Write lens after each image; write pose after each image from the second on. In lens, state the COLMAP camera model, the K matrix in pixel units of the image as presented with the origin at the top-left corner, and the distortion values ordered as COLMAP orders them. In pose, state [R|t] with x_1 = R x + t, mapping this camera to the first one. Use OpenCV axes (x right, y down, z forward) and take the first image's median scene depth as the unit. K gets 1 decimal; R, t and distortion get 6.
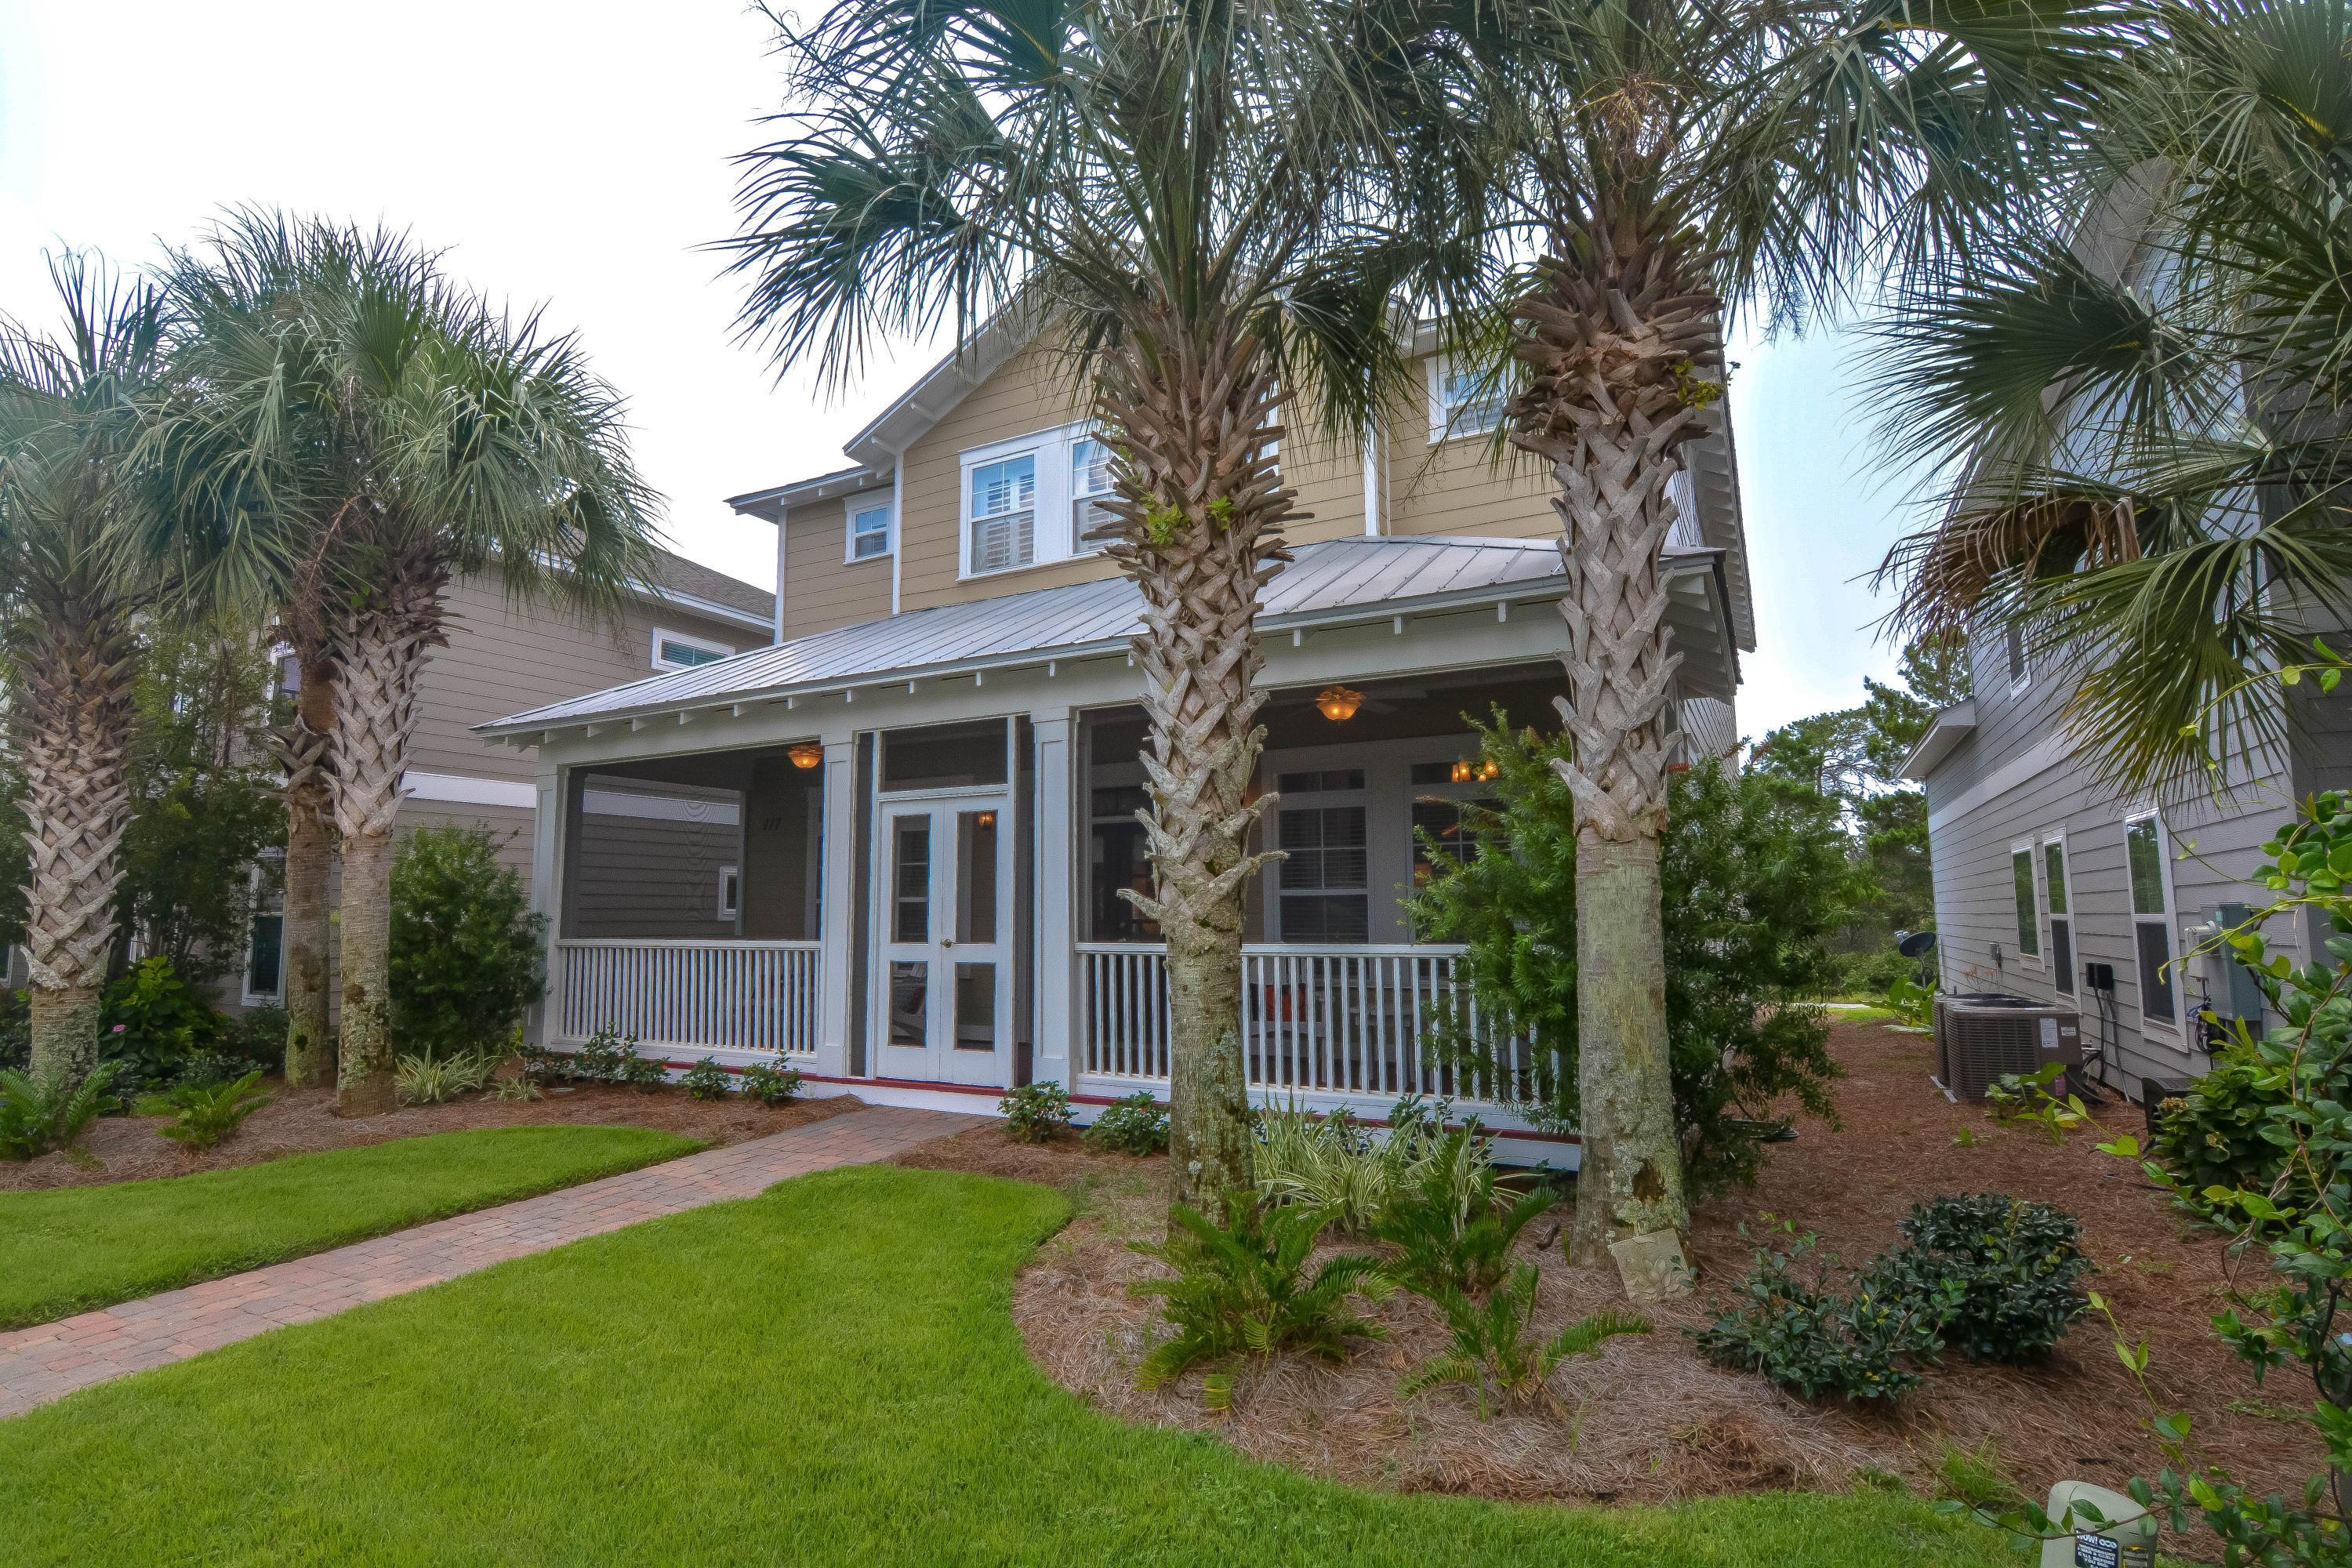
lens RADIAL K [[1148.4, 0, 1166.0], [0, 1148.4, 791.7], [0, 0, 1]] dist [-0.005986, -0.006657]
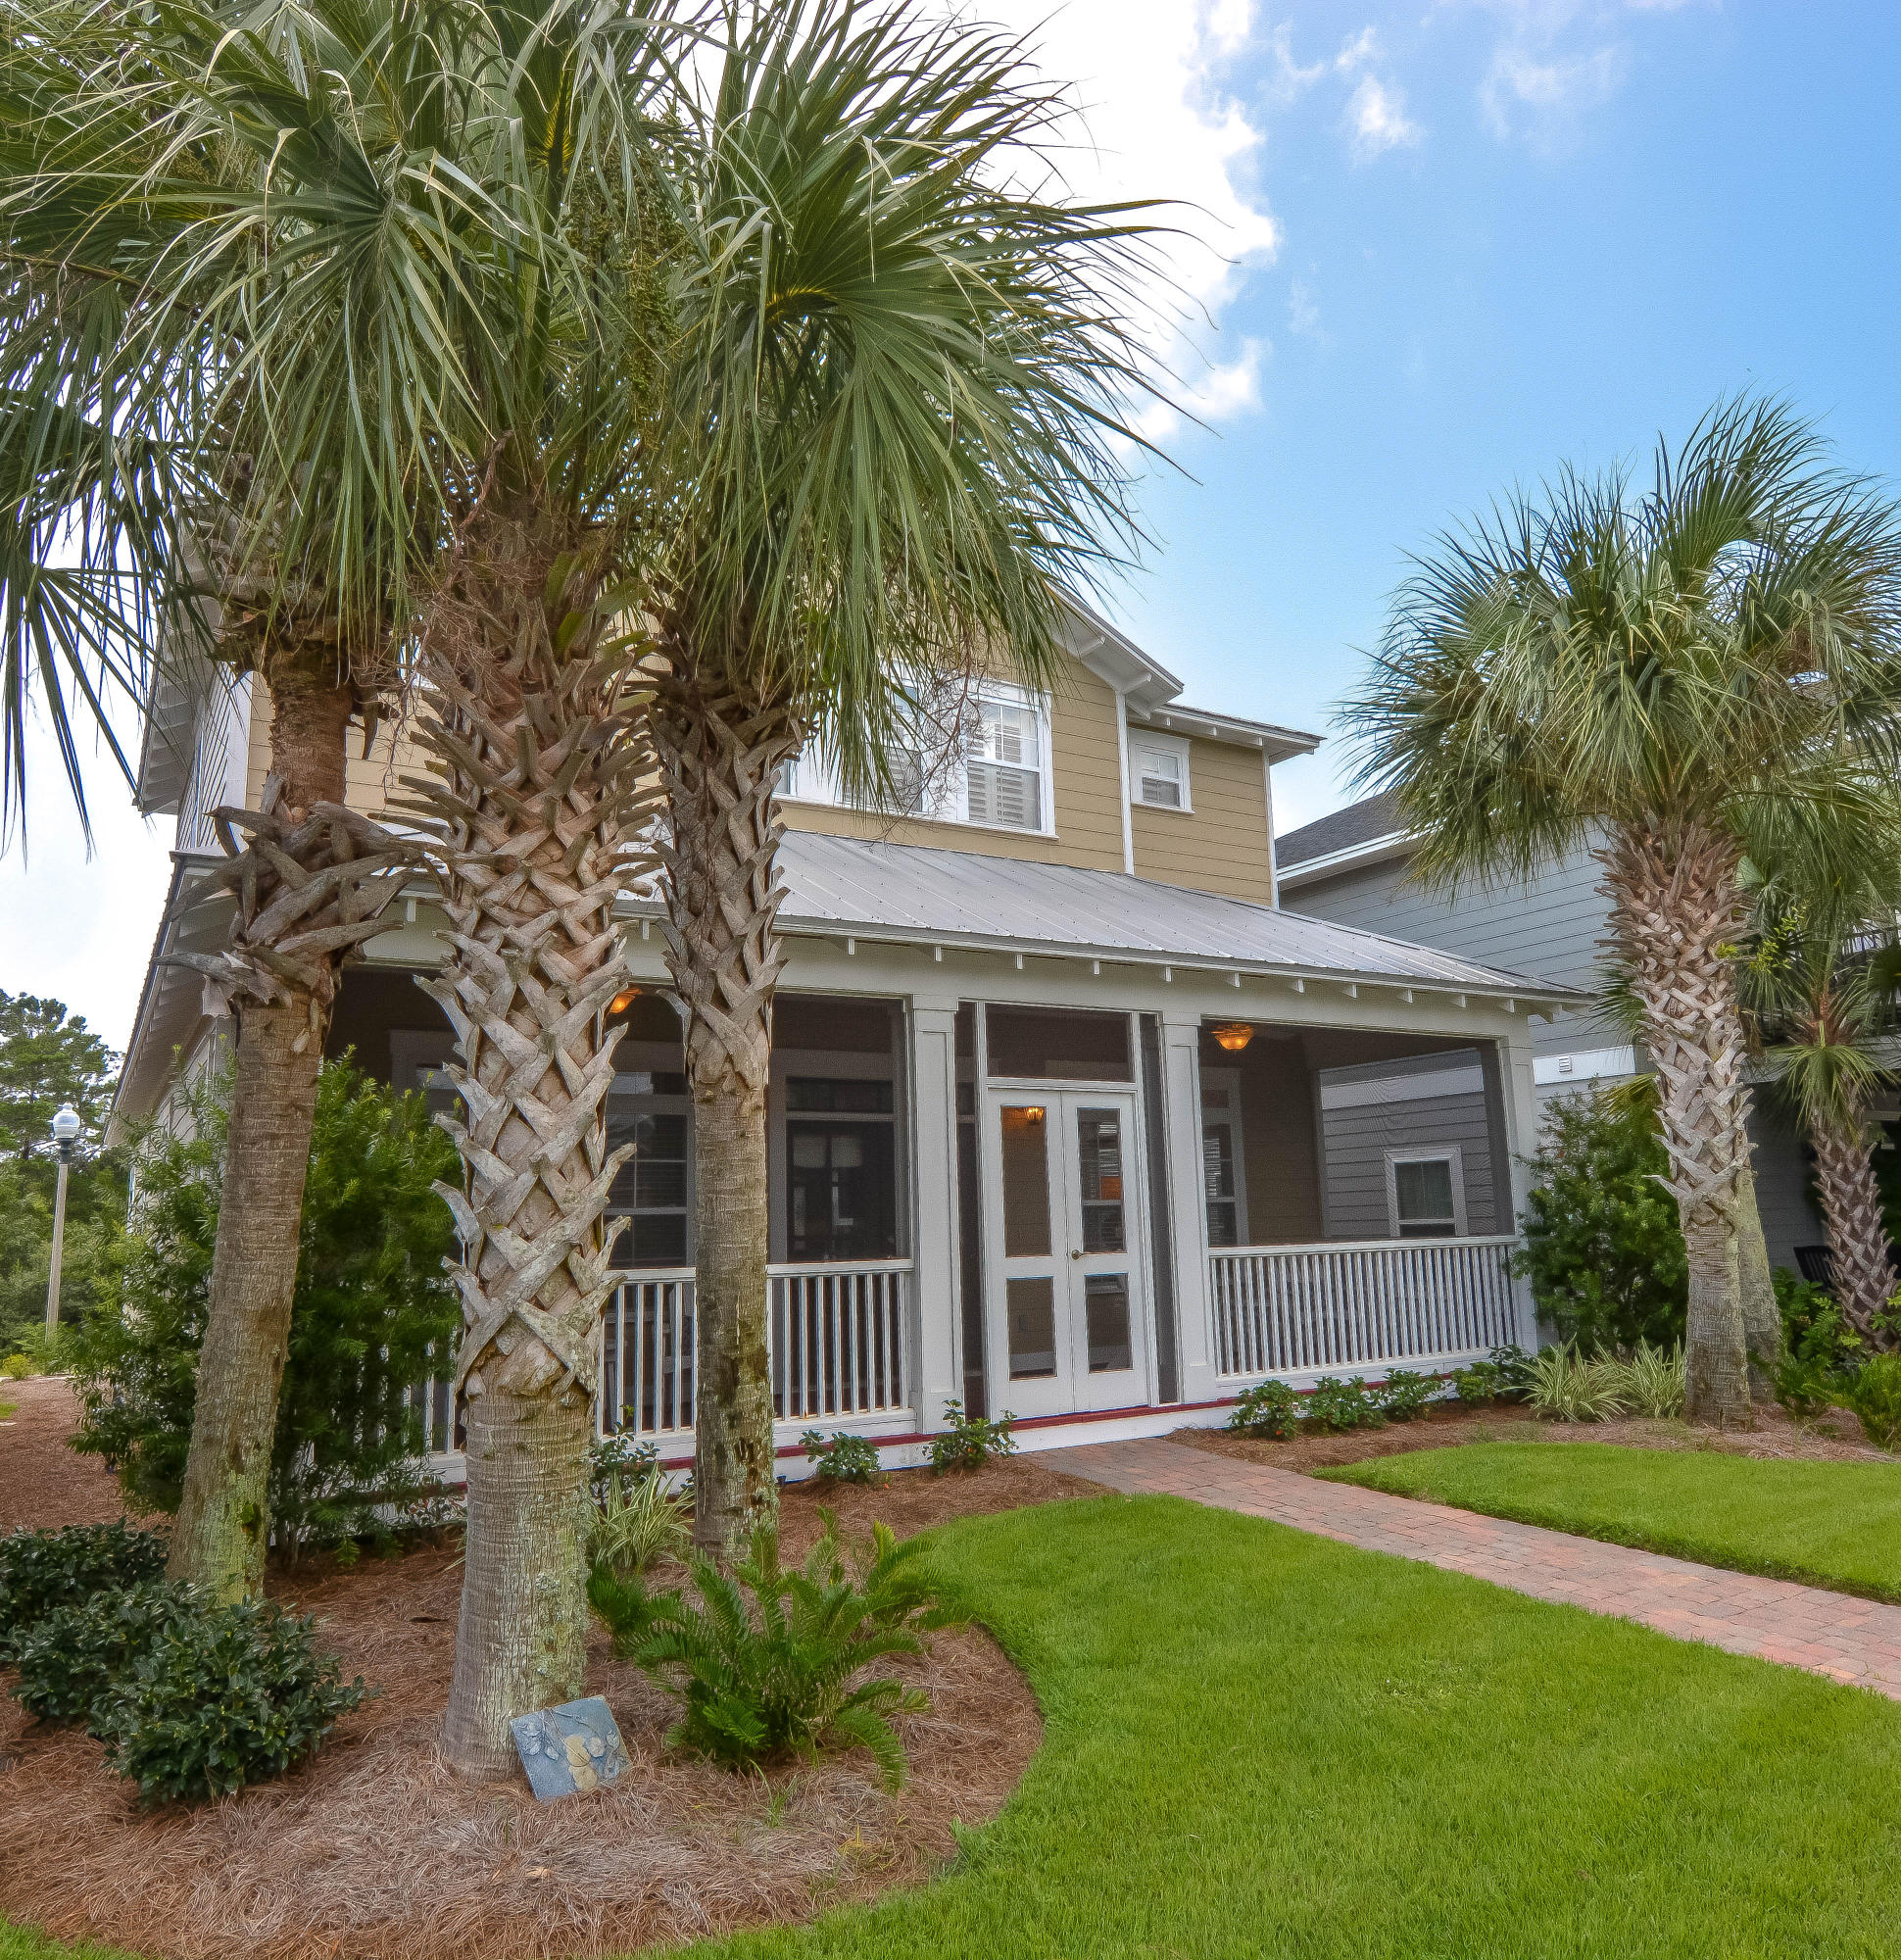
lens RADIAL K [[1428.9, 0, 890.7], [0, 1428.9, 982.0], [0, 0, 1]] dist [-0.039779, 0.001611]
pose [[0.517147, 0.139313, 0.844482, -1.225715], [-0.073199, 0.990248, -0.118534, 0.064012], [-0.852760, -0.000516, 0.522302, 0.540708]]
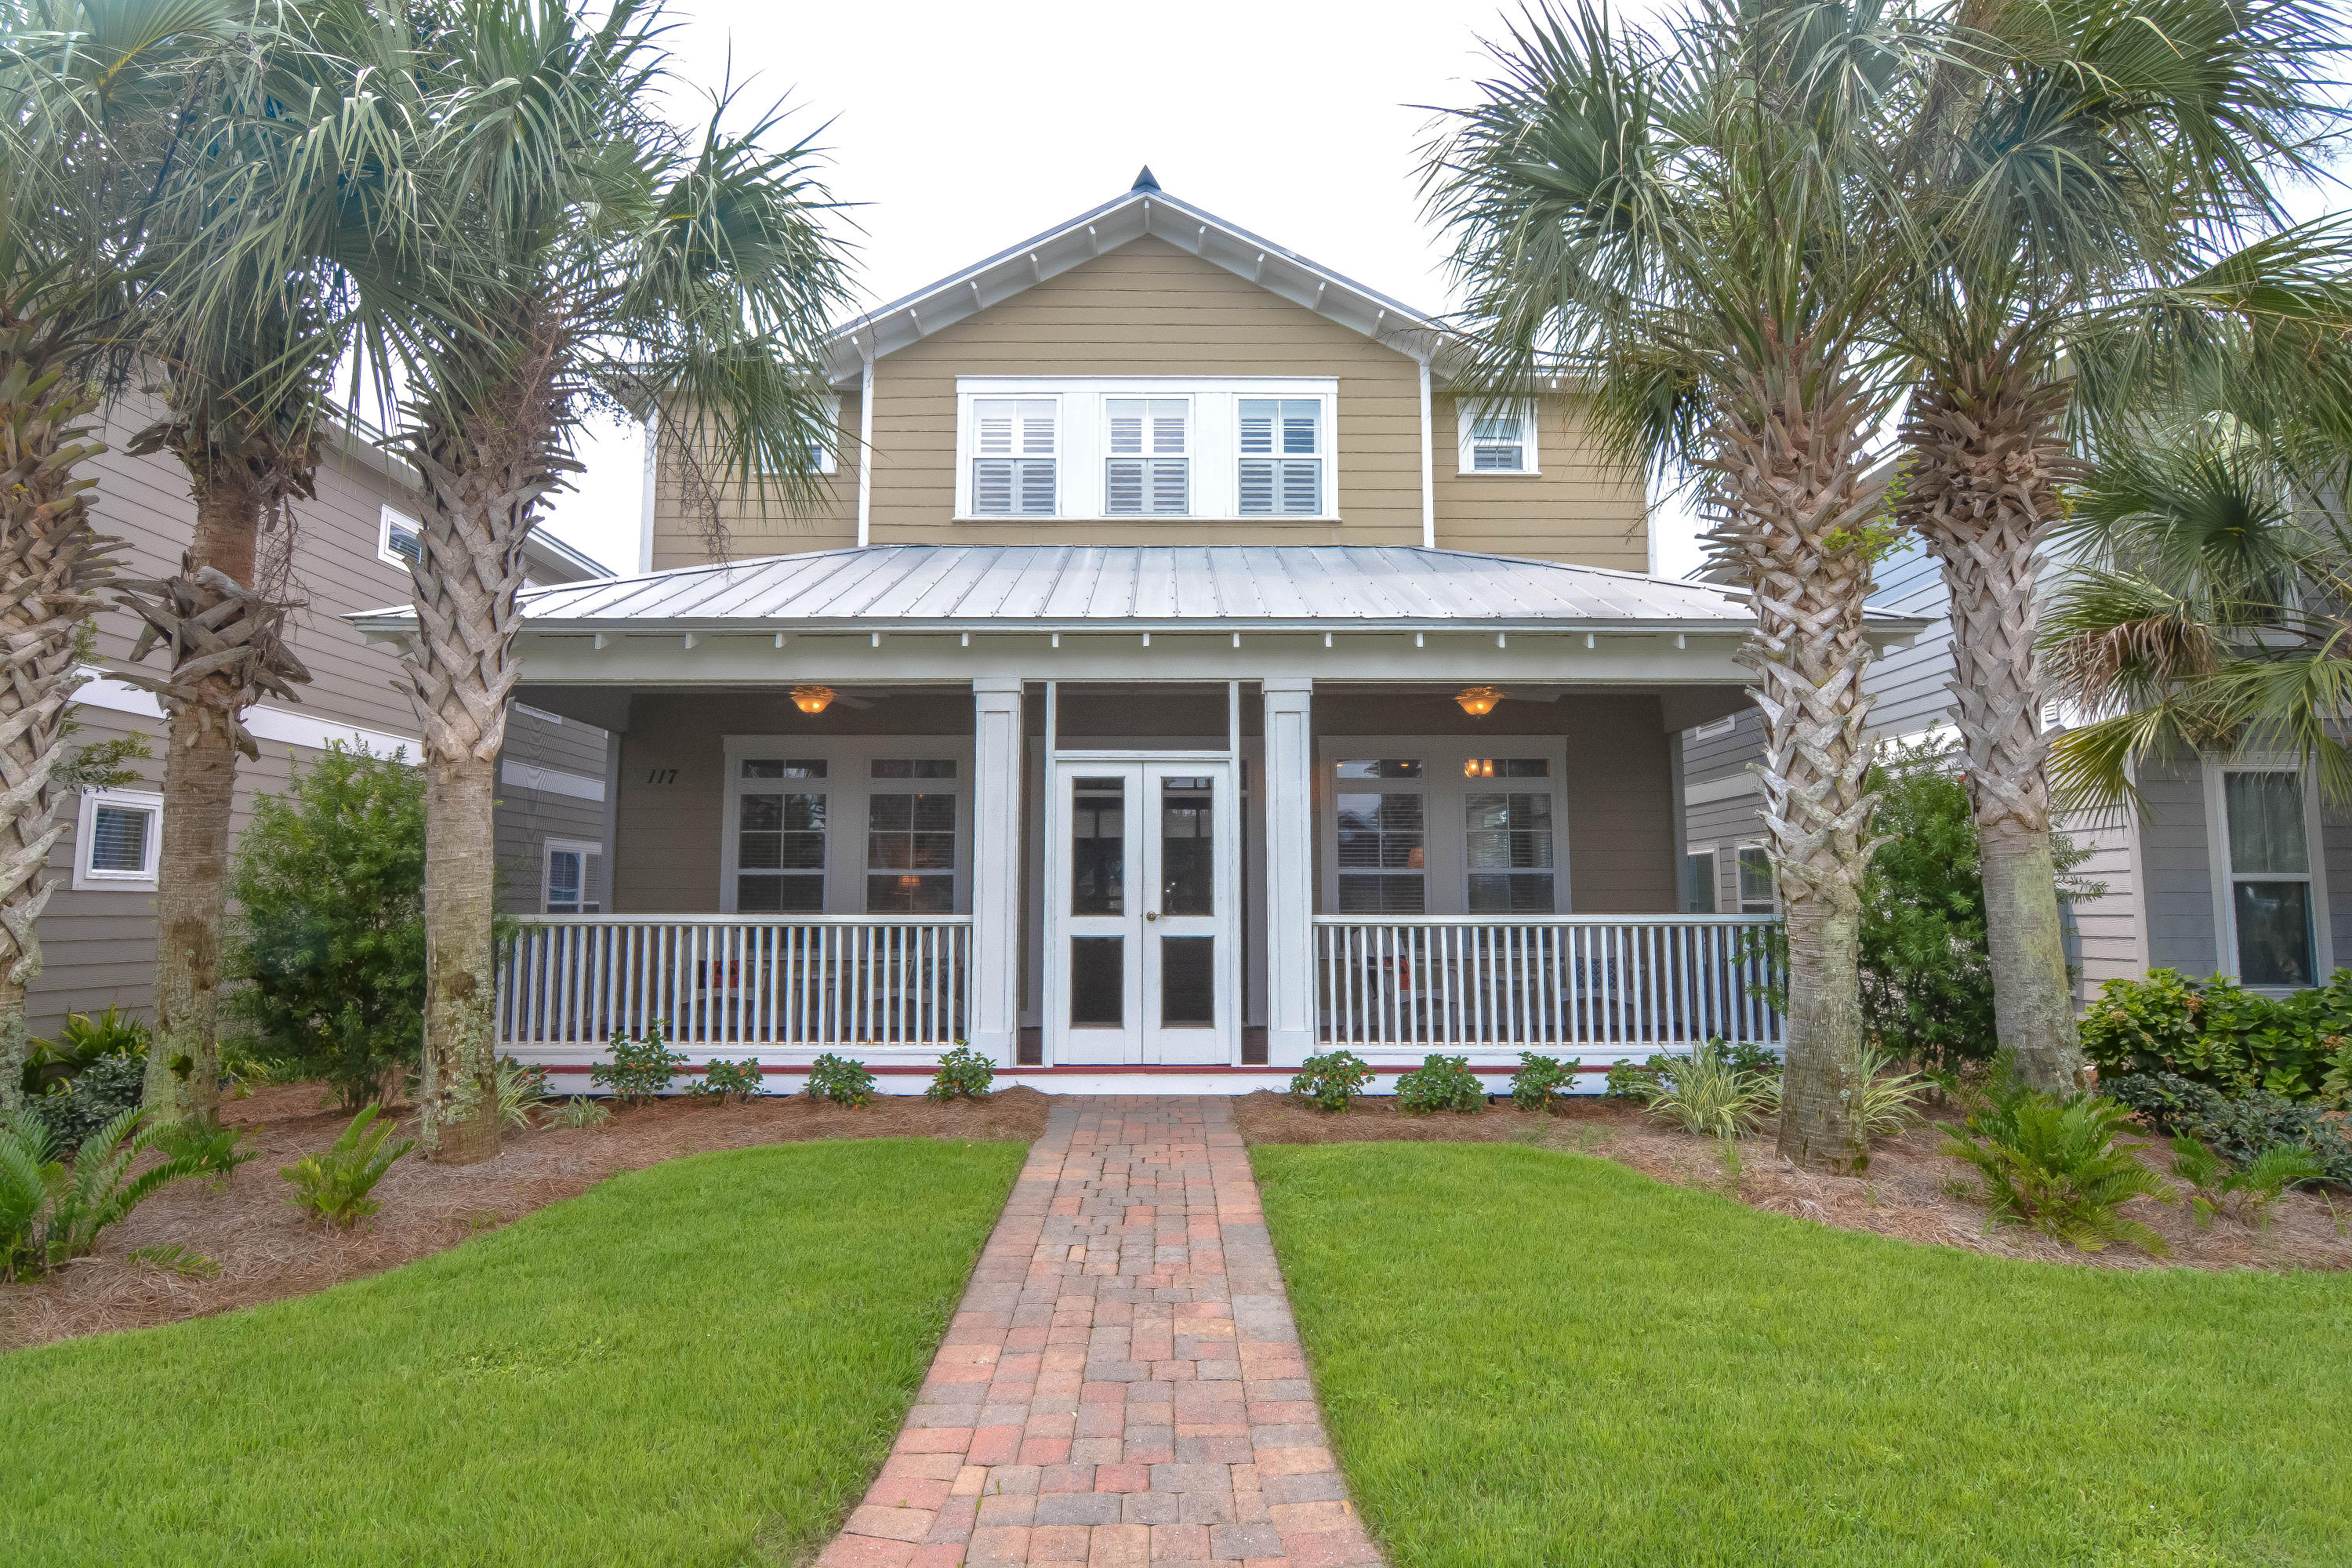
lens RADIAL K [[1148.4, 0, 1166.0], [0, 1148.4, 791.7], [0, 0, 1]] dist [-0.005986, -0.006657]
pose [[0.874884, 0.054046, 0.481308, -0.633586], [-0.057382, 0.998322, -0.007796, 0.037081], [-0.480922, -0.020798, 0.876517, 0.173171]]
